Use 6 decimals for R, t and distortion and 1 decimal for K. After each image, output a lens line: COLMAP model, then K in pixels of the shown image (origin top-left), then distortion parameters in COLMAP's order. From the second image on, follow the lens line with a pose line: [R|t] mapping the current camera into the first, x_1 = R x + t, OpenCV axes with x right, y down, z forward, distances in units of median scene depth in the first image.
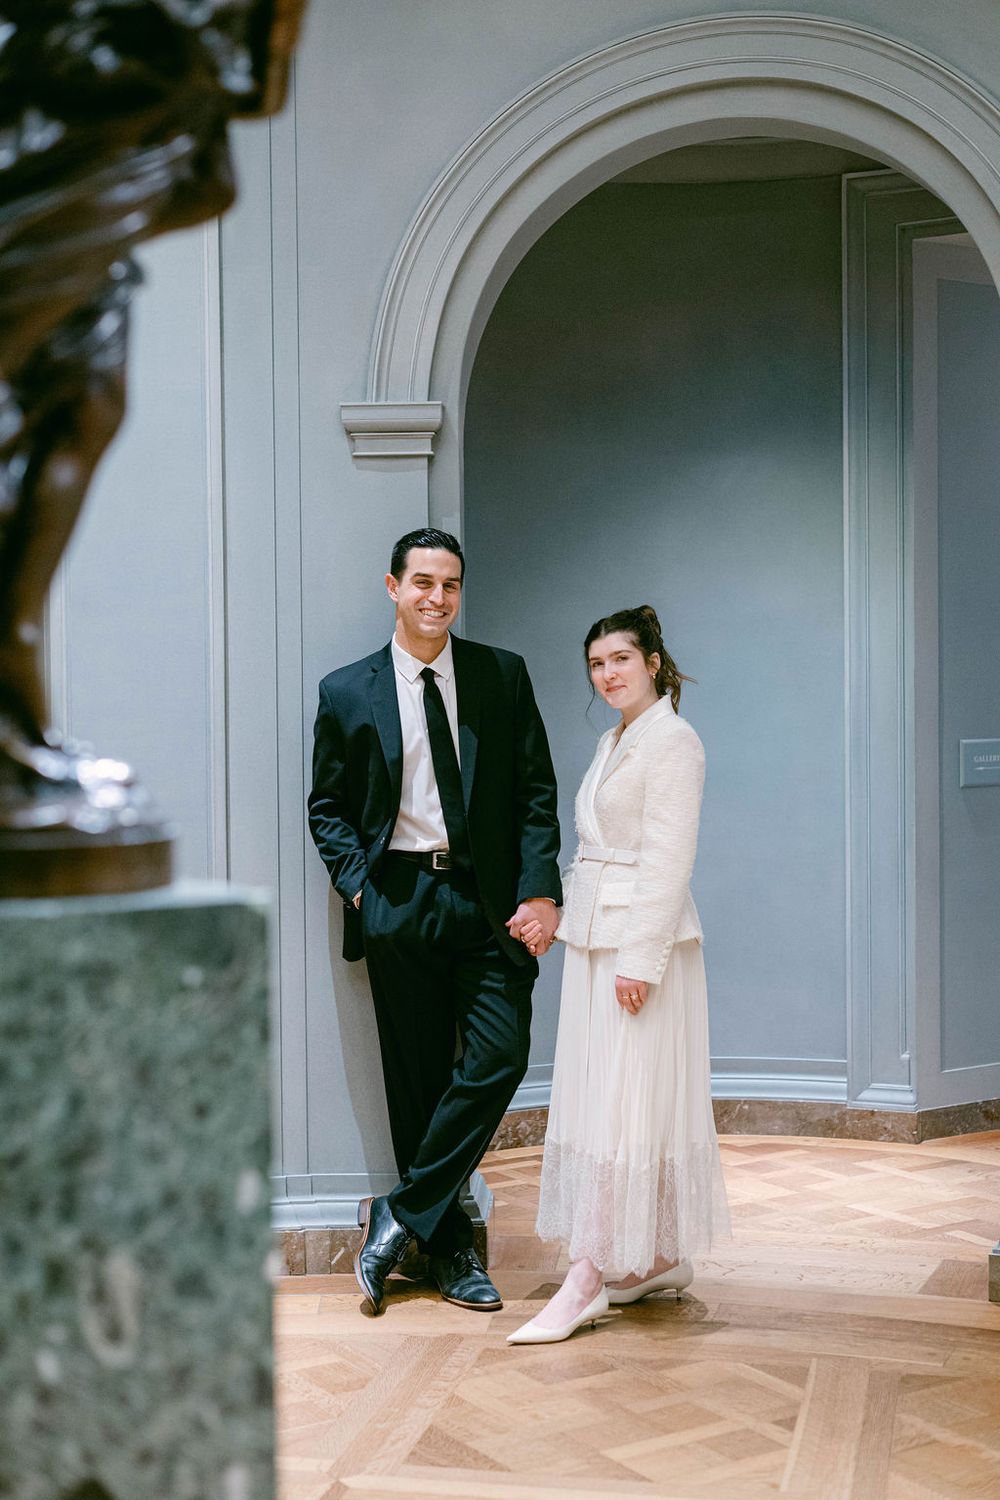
lens RADIAL K [[2170.9, 0, 499.4], [0, 2170.9, 748.2], [0, 0, 1]] dist [0.019875, 0.000000]
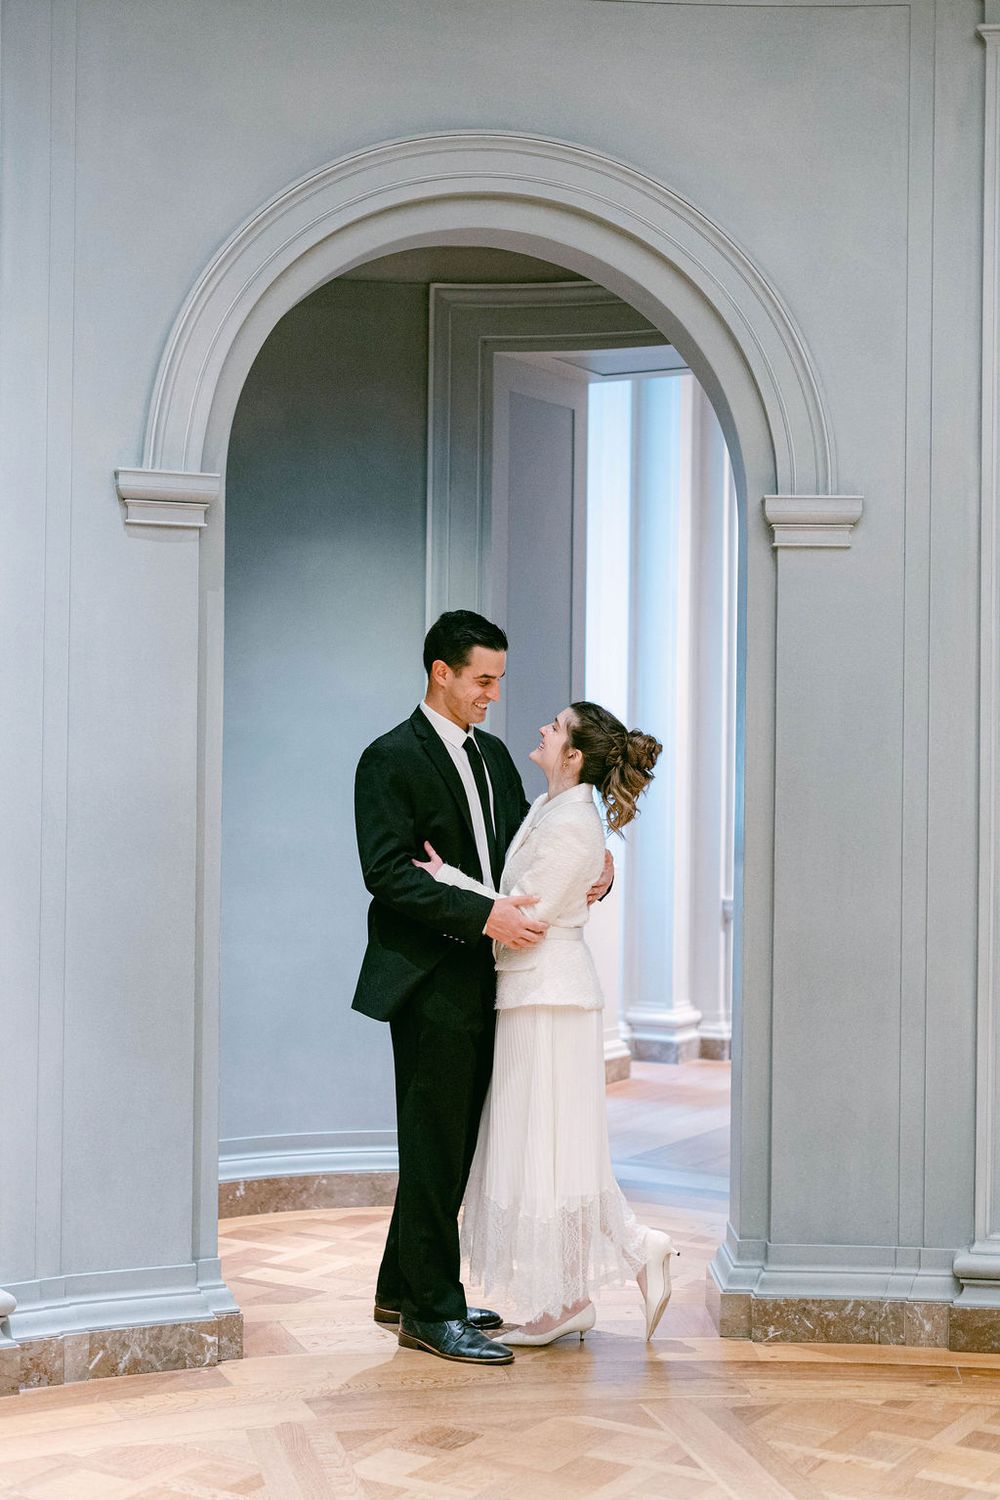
lens RADIAL K [[2170.9, 0, 499.3], [0, 2170.9, 752.7], [0, 0, 1]] dist [0.019875, 0.000000]
pose [[0.896057, 0.021459, 0.443419, -0.344820], [-0.005393, 0.999284, -0.037461, 0.003153], [-0.443905, 0.031176, 0.895531, 0.062170]]
